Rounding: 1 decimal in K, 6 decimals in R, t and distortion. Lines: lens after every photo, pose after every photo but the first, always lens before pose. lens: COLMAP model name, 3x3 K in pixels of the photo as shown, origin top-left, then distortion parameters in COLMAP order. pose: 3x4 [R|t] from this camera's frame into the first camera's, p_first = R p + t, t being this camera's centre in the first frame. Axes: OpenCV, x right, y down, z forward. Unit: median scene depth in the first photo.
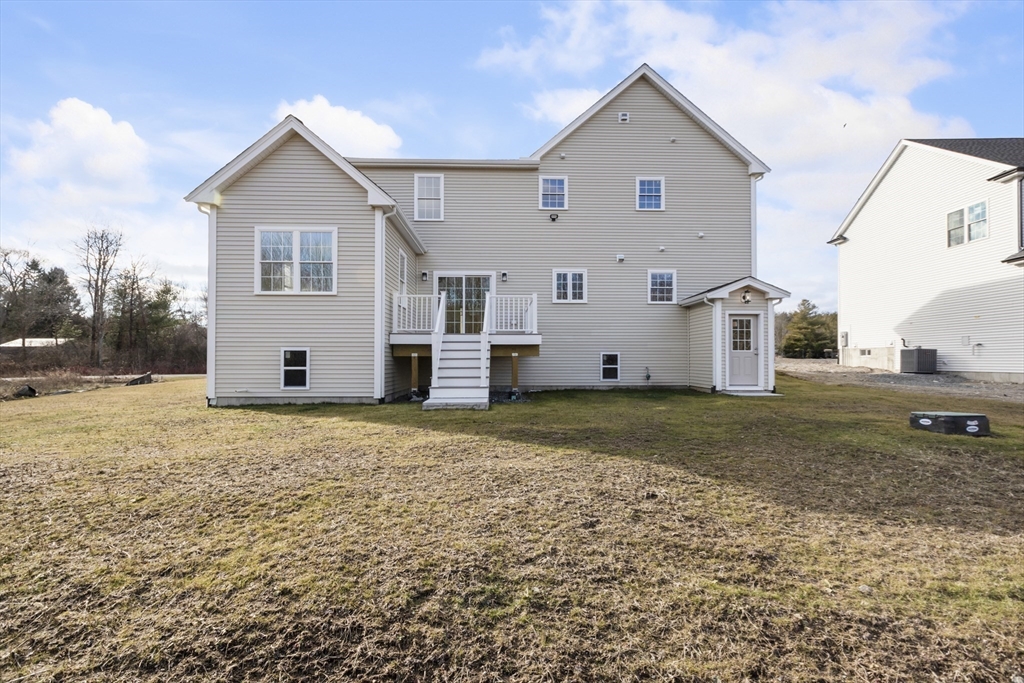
lens RADIAL K [[459.9, 0, 515.4], [0, 459.9, 338.5], [0, 0, 1]] dist [0.002135, -0.000099]
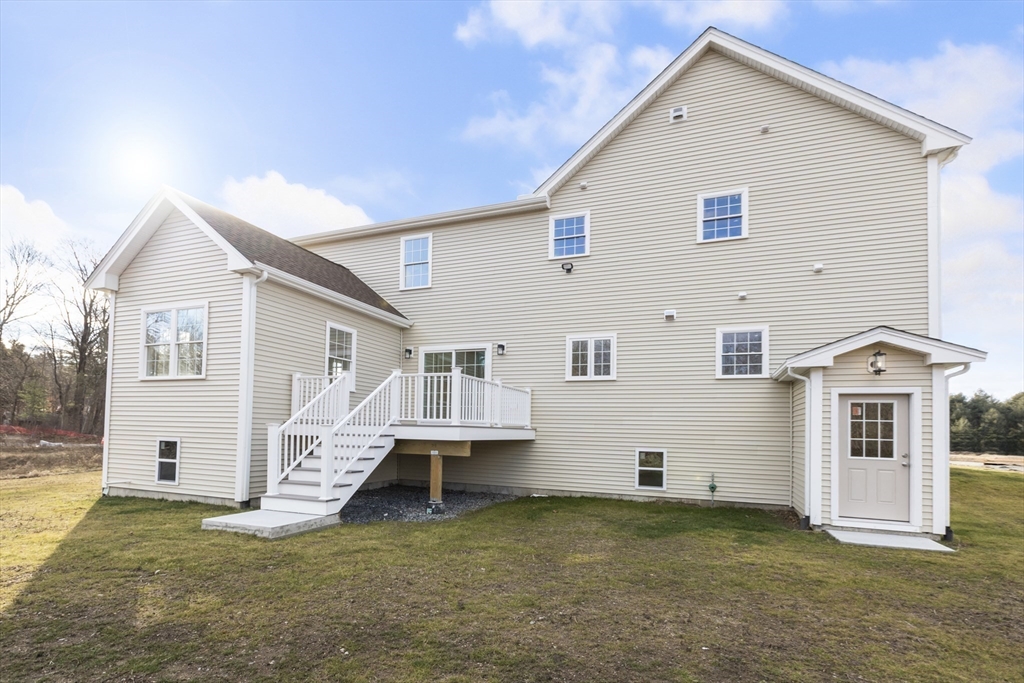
lens RADIAL K [[459.9, 0, 467.2], [0, 459.9, 409.2], [0, 0, 1]] dist [0.002135, -0.000099]
pose [[0.906142, 0.004989, -0.422944, 0.252820], [-0.012143, 0.999825, -0.014221, -0.017750], [0.422800, 0.018022, 0.906044, 0.246099]]
